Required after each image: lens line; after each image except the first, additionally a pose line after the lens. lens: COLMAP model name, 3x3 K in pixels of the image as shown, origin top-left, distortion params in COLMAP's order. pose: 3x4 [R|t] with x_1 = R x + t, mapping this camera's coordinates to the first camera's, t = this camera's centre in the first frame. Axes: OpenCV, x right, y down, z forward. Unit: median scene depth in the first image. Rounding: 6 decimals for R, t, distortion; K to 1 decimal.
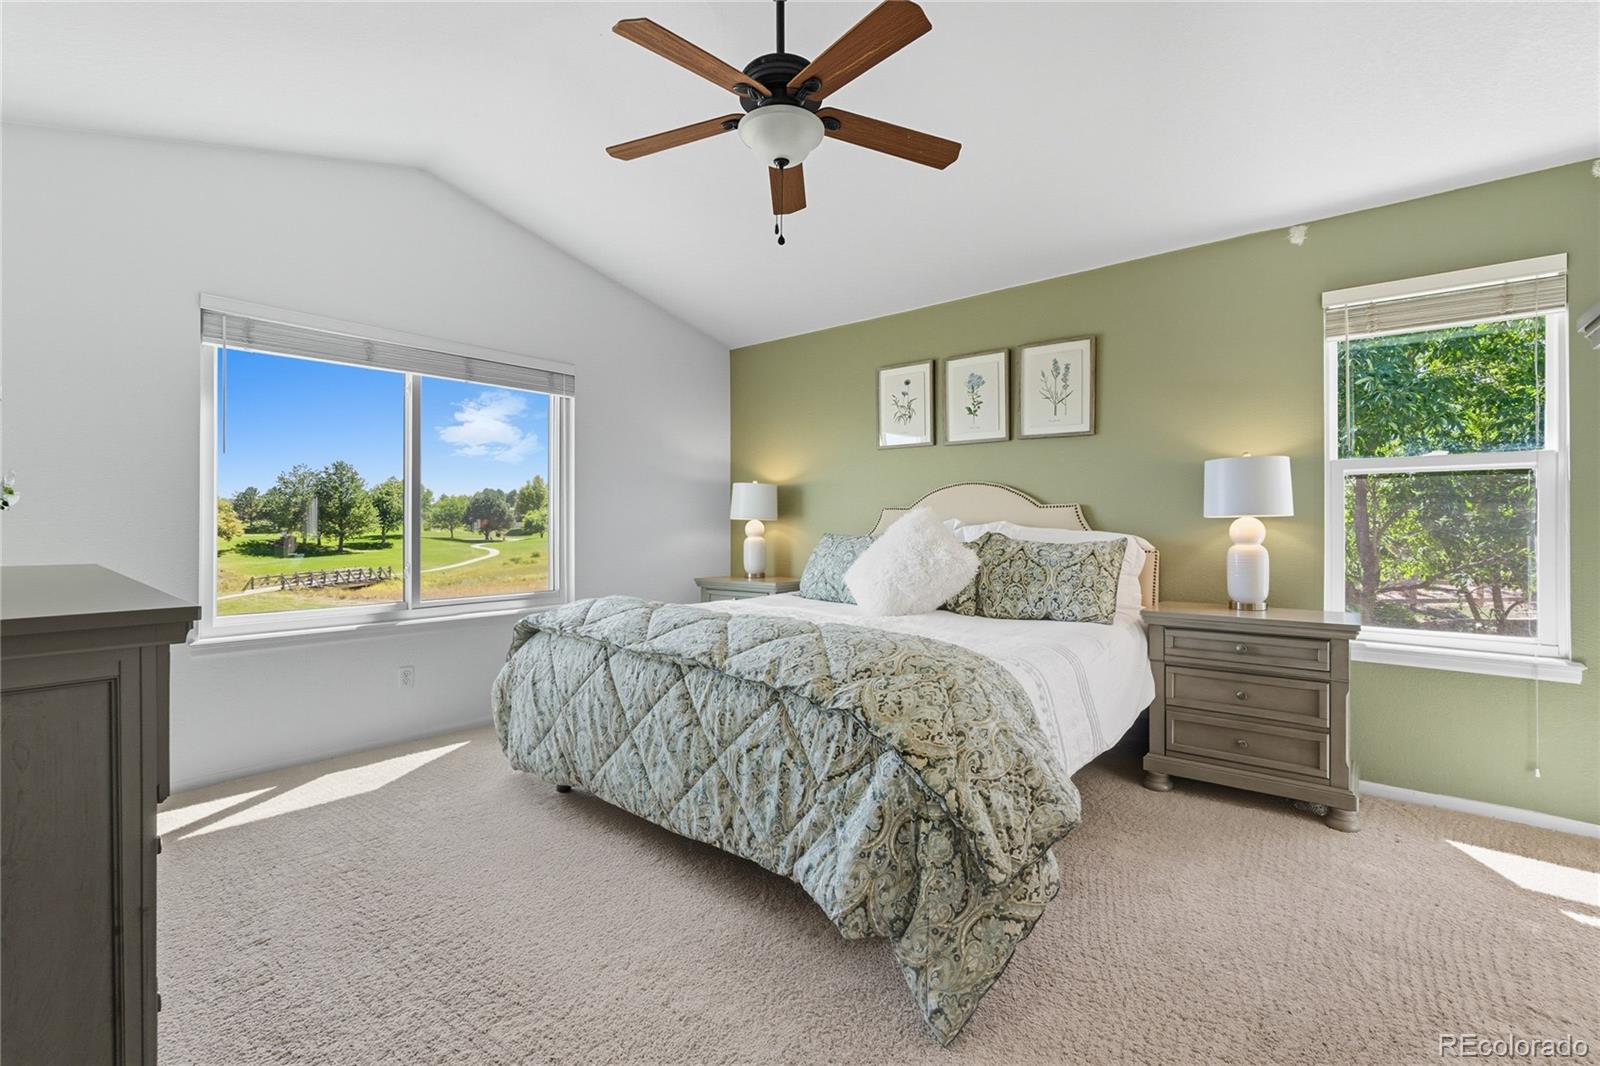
lens RADIAL K [[710.5, 0, 800.0], [0, 710.5, 533.0], [0, 0, 1]] dist [-0.000951, 0.000004]
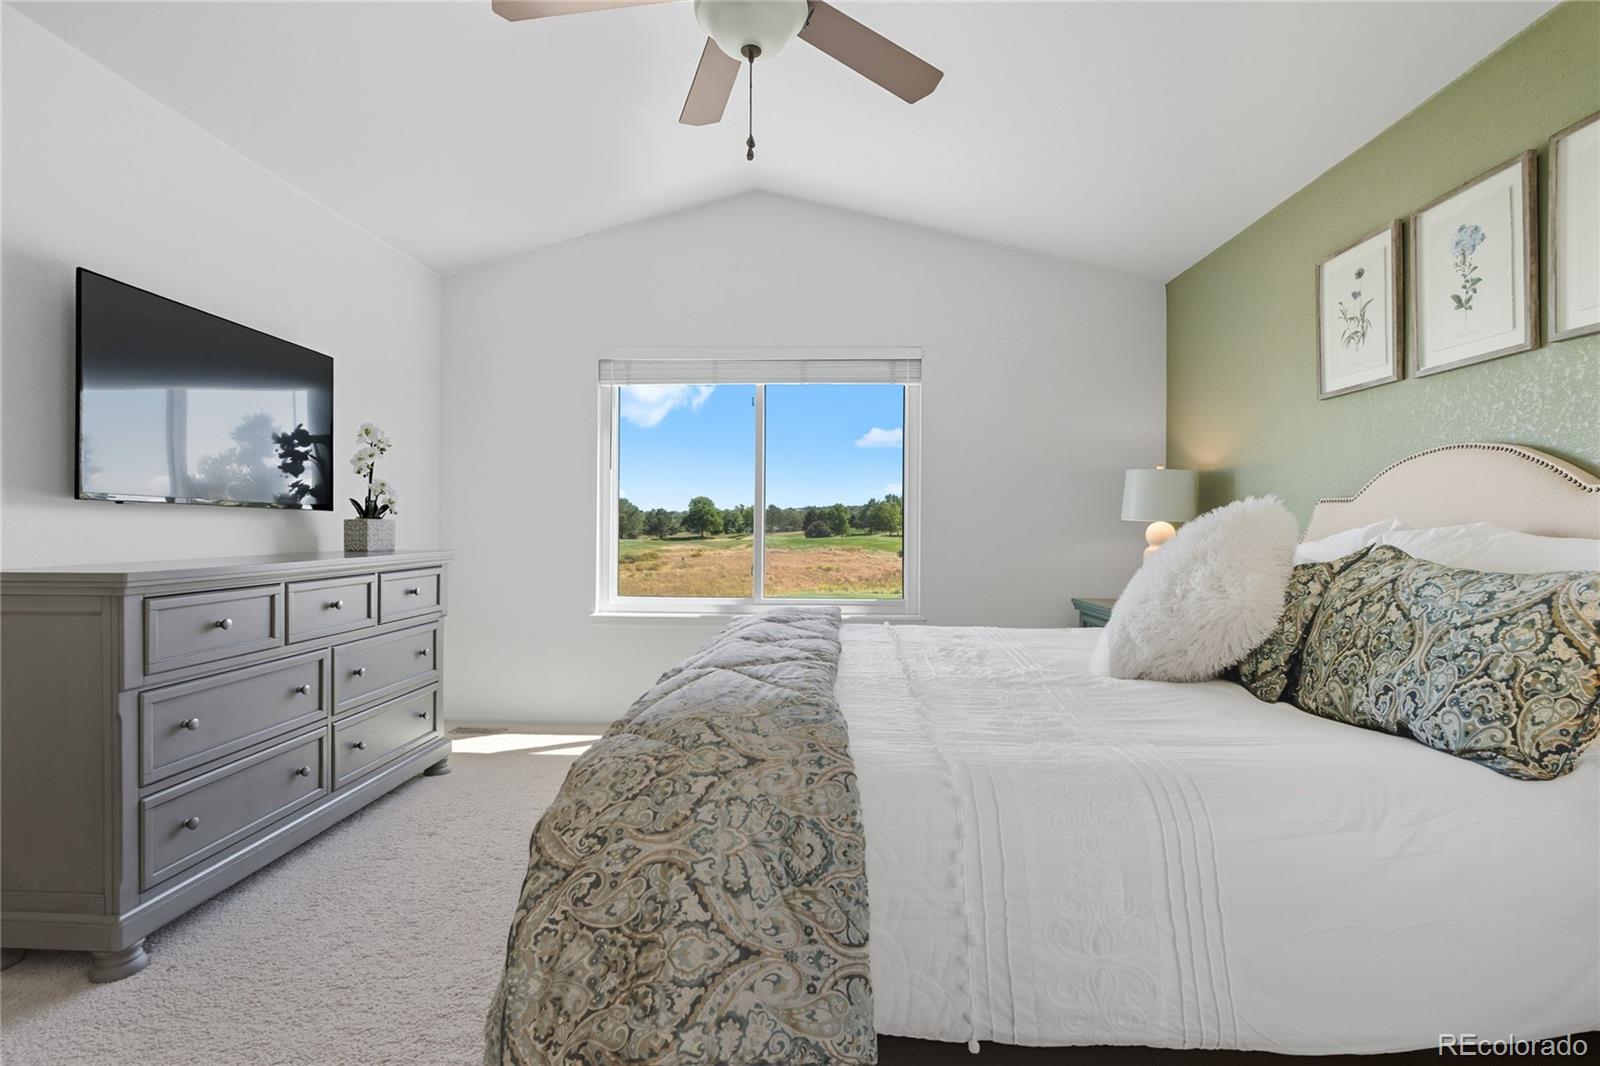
lens RADIAL K [[778.8, 0, 800.0], [0, 778.8, 533.0], [0, 0, 1]] dist [0.000472, 0.000318]
pose [[0.616656, 0.011100, -0.787154, 0.365308], [-0.016405, 0.999865, 0.001248, -0.002172], [0.787062, 0.012143, 0.616755, 0.282242]]
